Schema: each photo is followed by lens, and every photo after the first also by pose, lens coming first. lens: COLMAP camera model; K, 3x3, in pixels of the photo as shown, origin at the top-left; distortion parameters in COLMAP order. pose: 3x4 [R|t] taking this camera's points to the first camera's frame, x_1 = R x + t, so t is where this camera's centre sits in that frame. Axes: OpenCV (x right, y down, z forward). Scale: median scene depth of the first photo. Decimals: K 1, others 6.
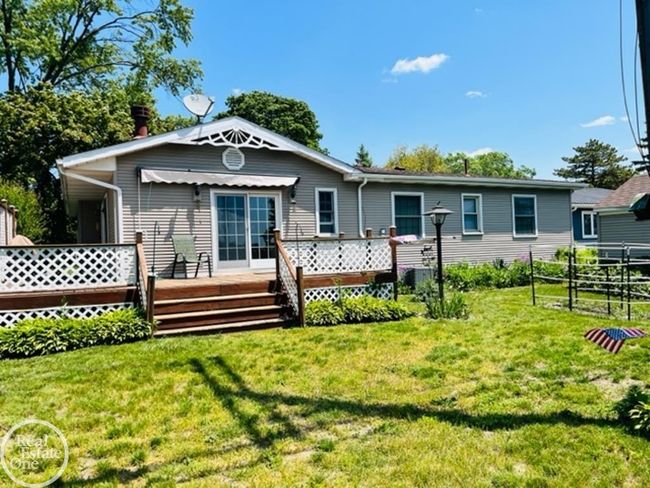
lens RADIAL K [[490.6, 0, 325.6], [0, 490.6, 240.5], [0, 0, 1]] dist [0.040606, -0.063765]
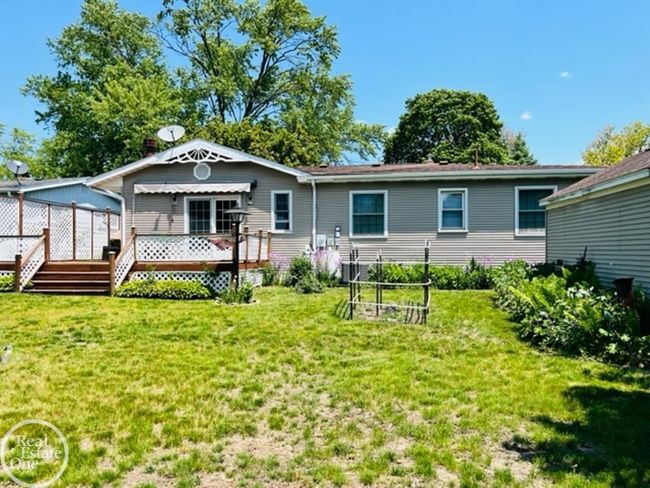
lens RADIAL K [[490.6, 0, 327.1], [0, 490.6, 247.2], [0, 0, 1]] dist [0.040606, -0.063765]
pose [[0.824286, 0.024994, -0.565622, 0.805796], [-0.013158, 0.999601, 0.024995, -0.005156], [0.566021, -0.013160, 0.824286, 0.124703]]
